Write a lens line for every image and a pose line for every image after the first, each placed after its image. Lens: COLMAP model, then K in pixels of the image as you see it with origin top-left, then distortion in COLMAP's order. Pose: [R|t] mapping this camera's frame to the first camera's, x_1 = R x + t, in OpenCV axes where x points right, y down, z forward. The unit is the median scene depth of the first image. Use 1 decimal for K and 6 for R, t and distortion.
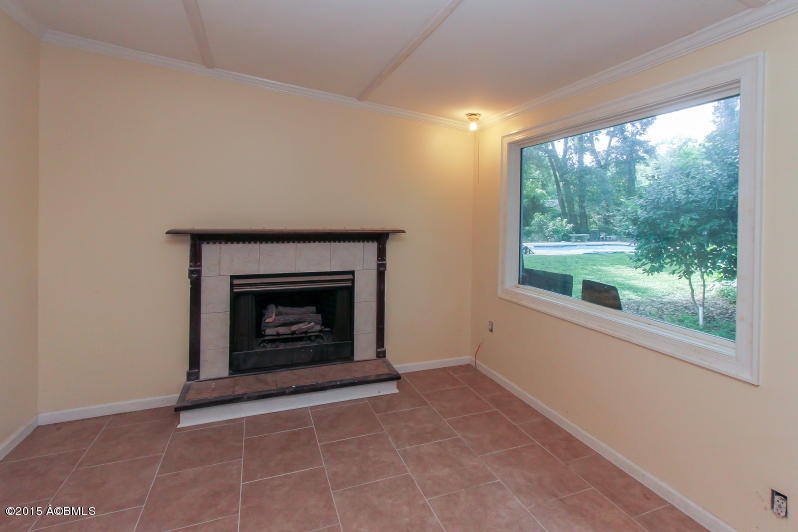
lens RADIAL K [[383.0, 0, 401.9], [0, 383.0, 215.1], [0, 0, 1]] dist [-0.000486, 0.000013]
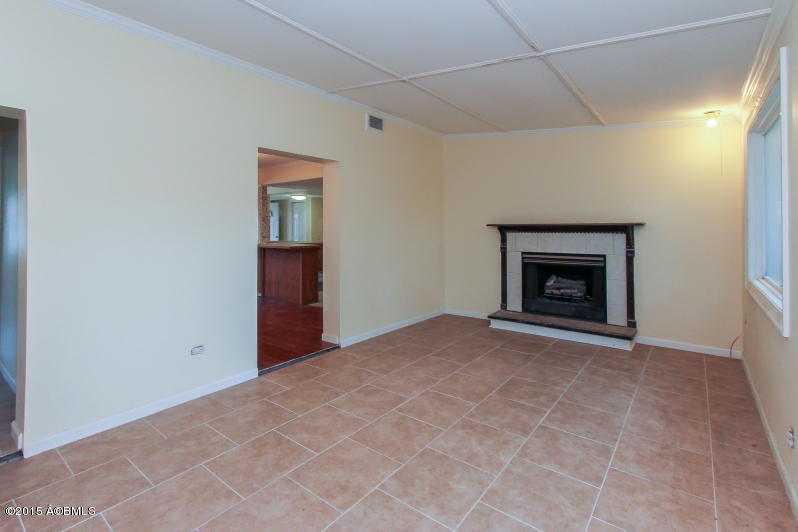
lens RADIAL K [[378.6, 0, 401.1], [0, 378.6, 227.4], [0, 0, 1]] dist [-0.000617, -0.000014]
pose [[0.520088, -0.013246, -0.854010, 0.629754], [0.014052, 0.999877, -0.006951, 0.051012], [0.853997, -0.008385, 0.520210, -0.277065]]
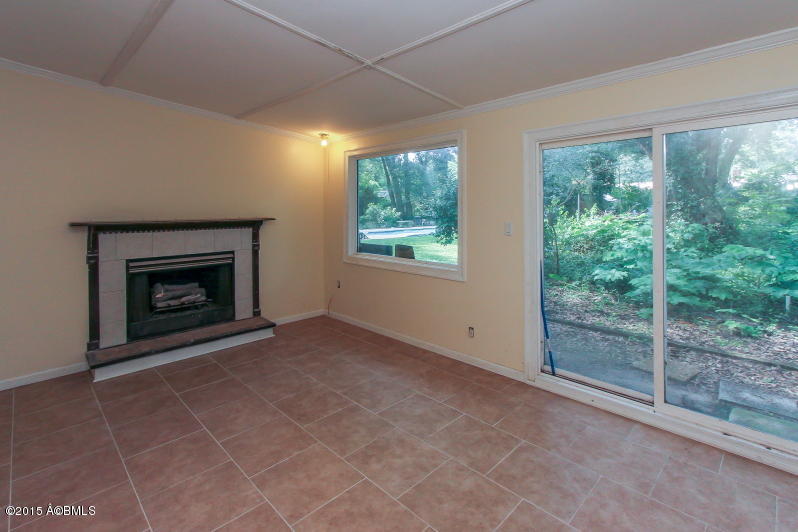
lens RADIAL K [[383.0, 0, 401.9], [0, 383.0, 215.1], [0, 0, 1]] dist [-0.000486, 0.000013]
pose [[0.913418, -0.025359, 0.406232, -0.130487], [0.015361, 0.999494, 0.027853, -0.001284], [-0.406732, -0.019201, 0.913346, -0.405891]]
